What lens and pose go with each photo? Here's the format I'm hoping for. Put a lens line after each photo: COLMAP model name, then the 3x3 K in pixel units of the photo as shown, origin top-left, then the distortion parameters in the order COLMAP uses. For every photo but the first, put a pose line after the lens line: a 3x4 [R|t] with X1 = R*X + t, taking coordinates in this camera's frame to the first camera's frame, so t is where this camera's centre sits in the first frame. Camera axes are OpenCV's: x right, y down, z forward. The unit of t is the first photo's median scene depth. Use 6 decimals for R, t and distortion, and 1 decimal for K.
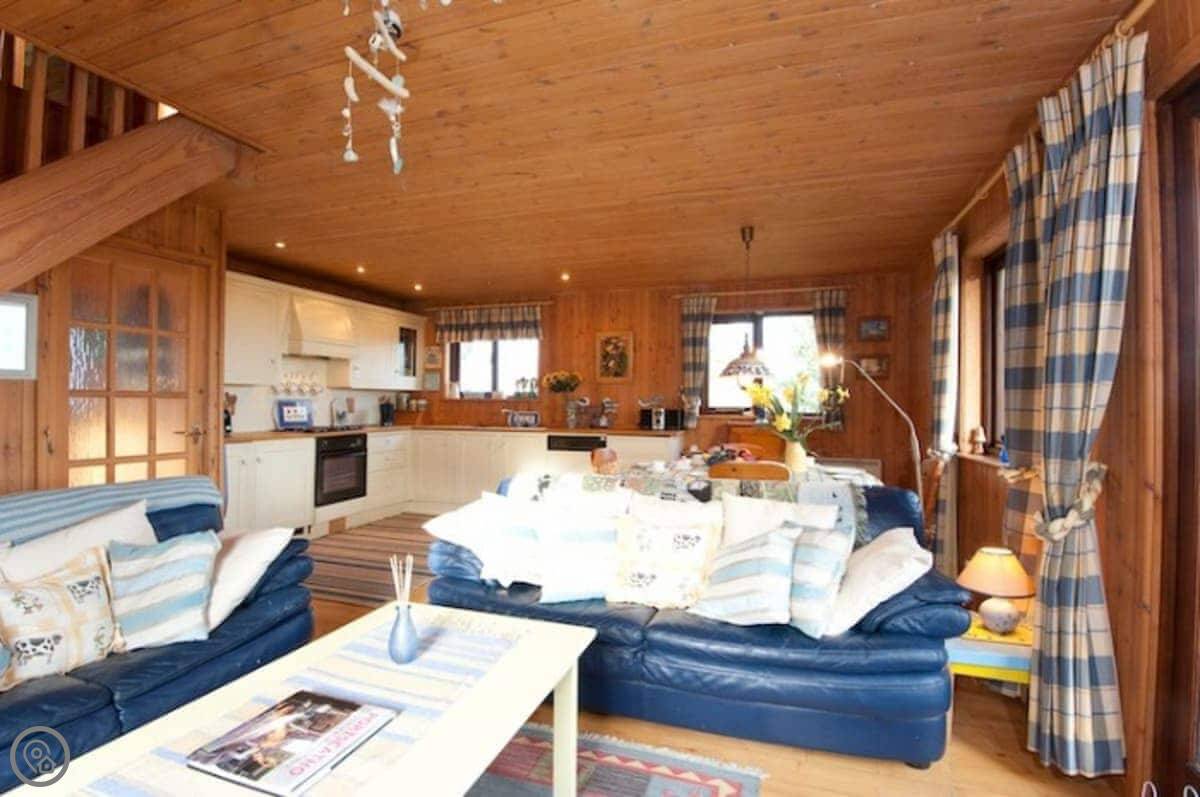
lens RADIAL K [[550.4, 0, 602.4], [0, 550.4, 400.7], [0, 0, 1]] dist [-0.012252, -0.018205]
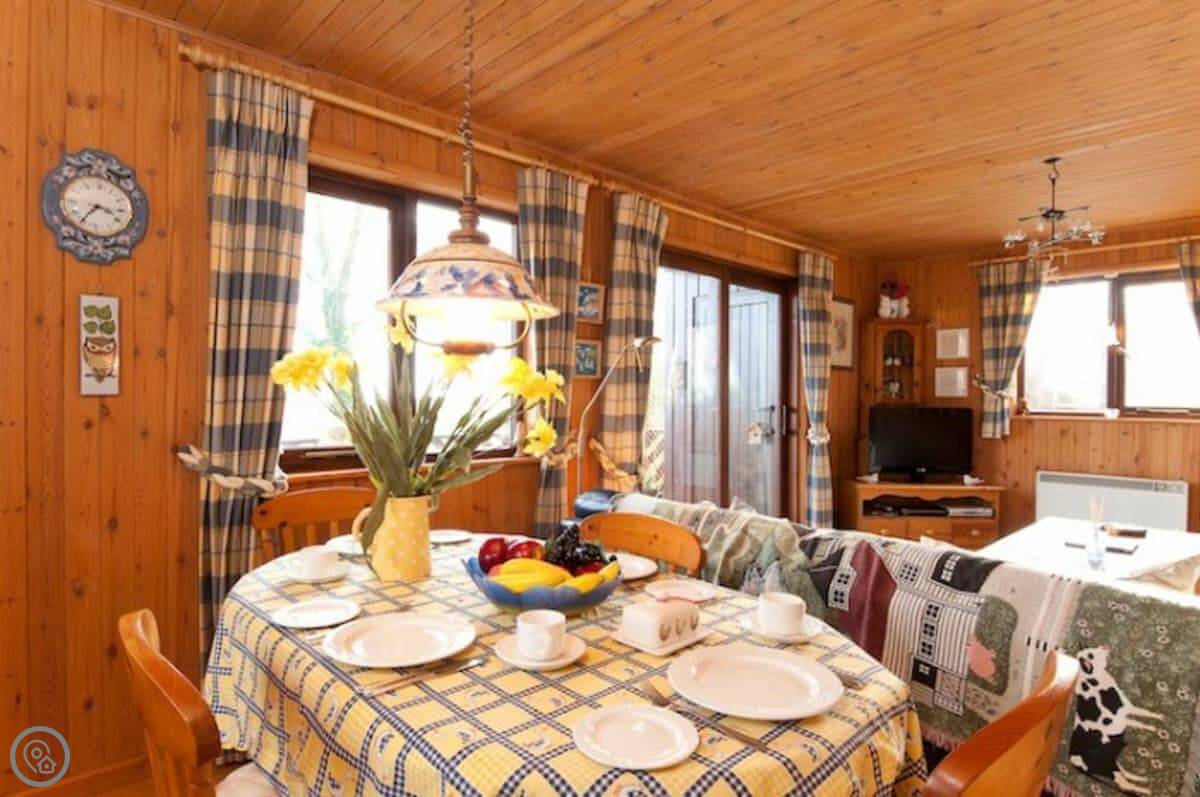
lens RADIAL K [[651.7, 0, 601.3], [0, 651.7, 399.5], [0, 0, 1]] dist [0.007372, -0.028624]
pose [[-0.888187, -0.017293, 0.459157, 0.017498], [-0.016691, 0.999846, 0.005371, 0.002321], [-0.459179, -0.002893, -0.888339, 0.892082]]
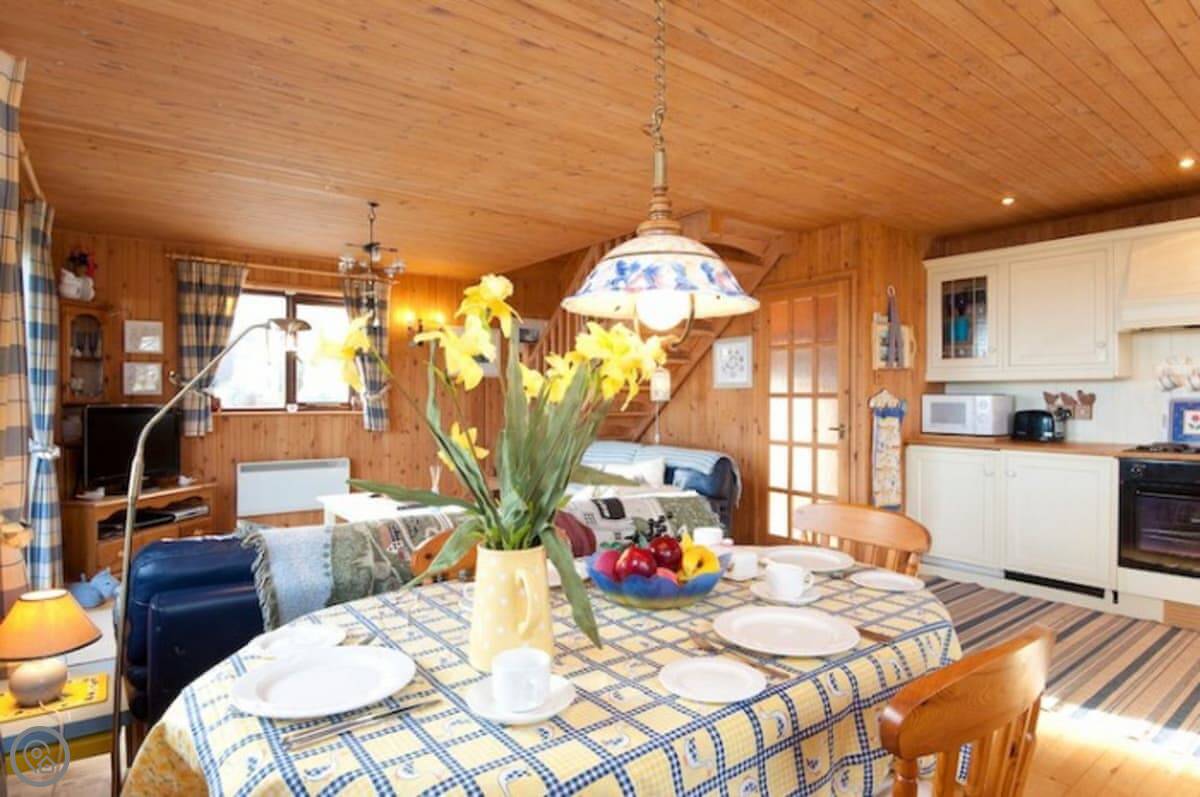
lens RADIAL K [[651.7, 0, 601.3], [0, 651.7, 399.5], [0, 0, 1]] dist [0.007372, -0.028624]
pose [[-0.557064, -0.006917, -0.830440, 0.392862], [-0.003139, 0.999976, -0.006223, 0.005118], [0.830463, -0.000860, -0.557073, 0.804873]]
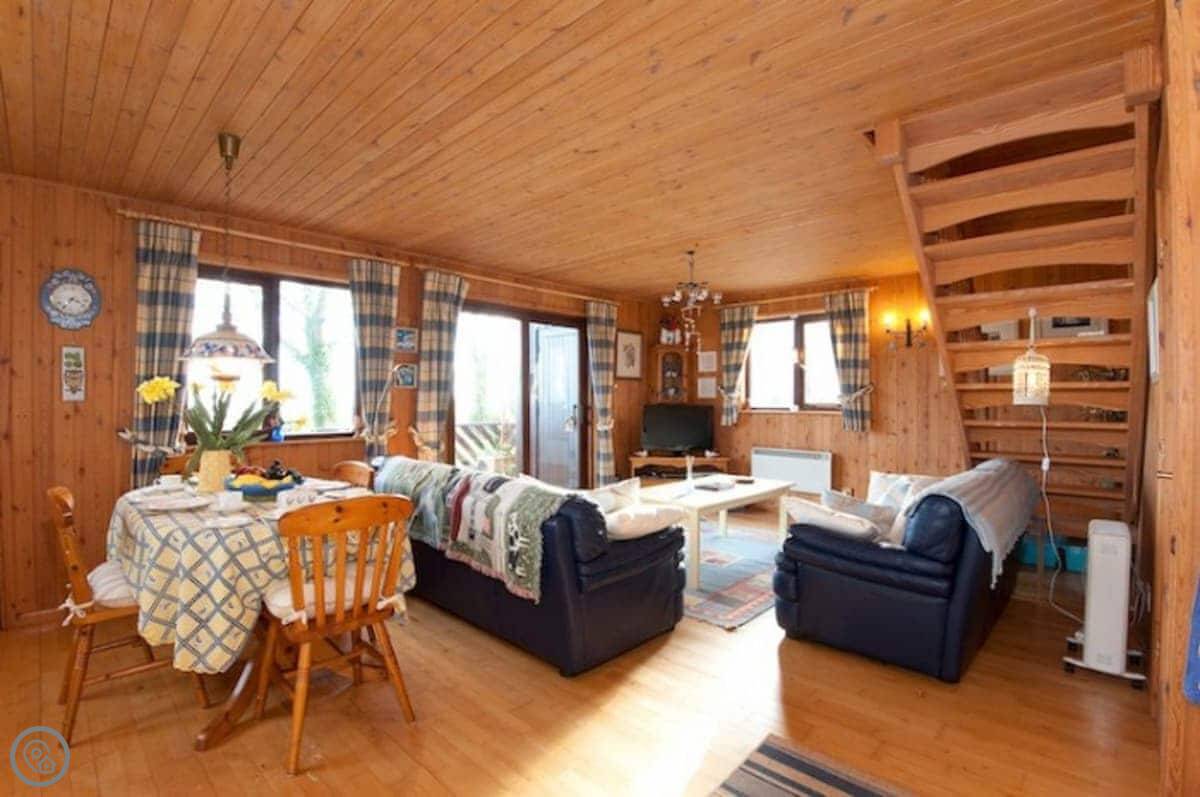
lens RADIAL K [[549.2, 0, 601.2], [0, 549.2, 401.2], [0, 0, 1]] dist [-0.009859, -0.021726]
pose [[-0.909914, -0.010790, 0.414657, -0.289668], [-0.009857, 0.999942, 0.004390, -0.000931], [-0.414681, -0.000093, -0.909967, 0.973686]]
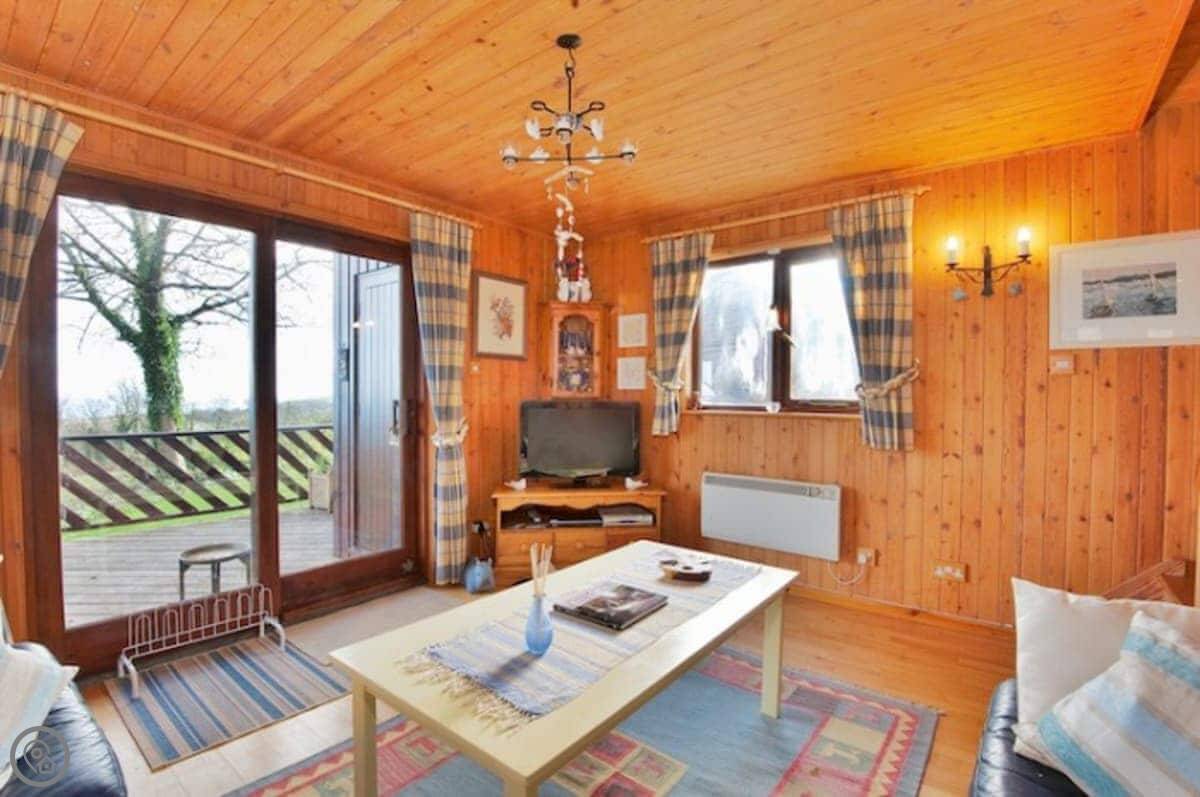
lens RADIAL K [[550.4, 0, 602.4], [0, 550.4, 400.7], [0, 0, 1]] dist [-0.012252, -0.018205]
pose [[-0.945623, -0.017987, 0.324766, -0.207015], [-0.014525, 0.999809, 0.013081, 0.000584], [-0.324940, 0.007652, -0.945704, 0.499103]]
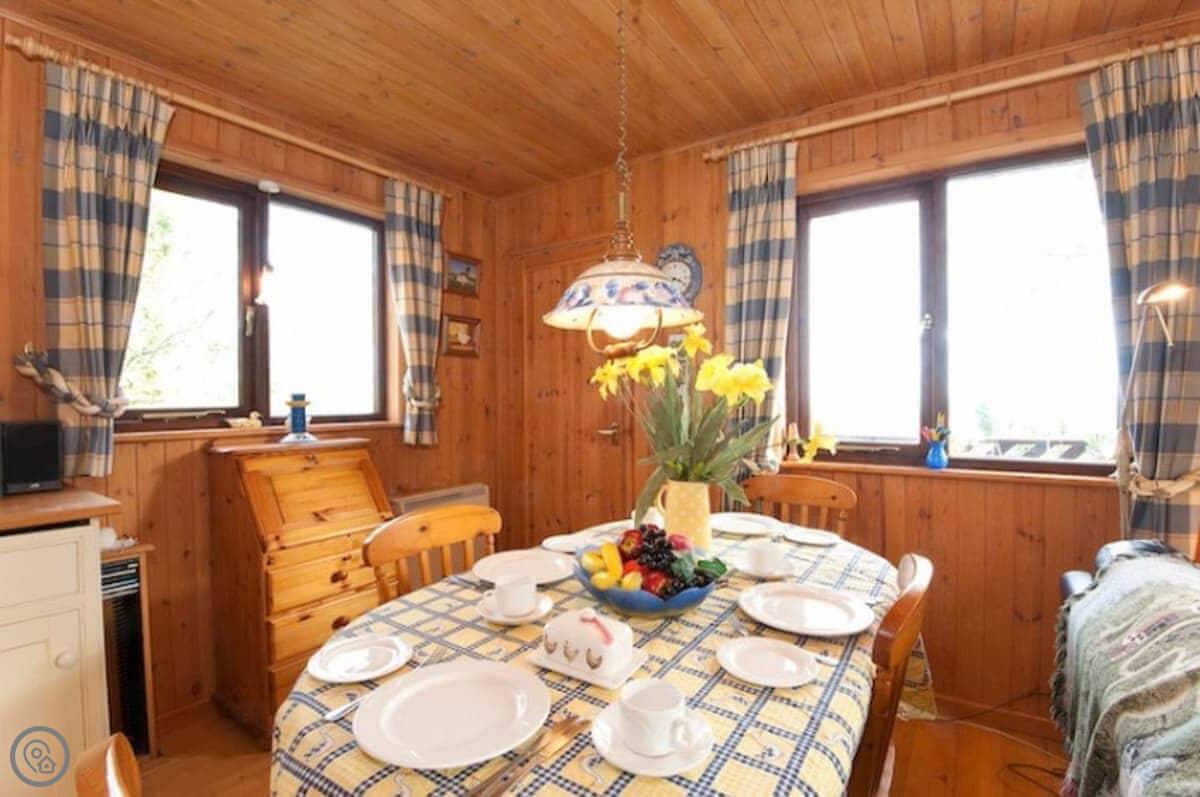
lens RADIAL K [[550.4, 0, 602.4], [0, 550.4, 400.7], [0, 0, 1]] dist [-0.012252, -0.018205]
pose [[0.263362, -0.017466, 0.964539, -0.059678], [0.005082, 0.999847, 0.016718, 0.001926], [-0.964684, 0.000499, 0.263411, 0.636125]]
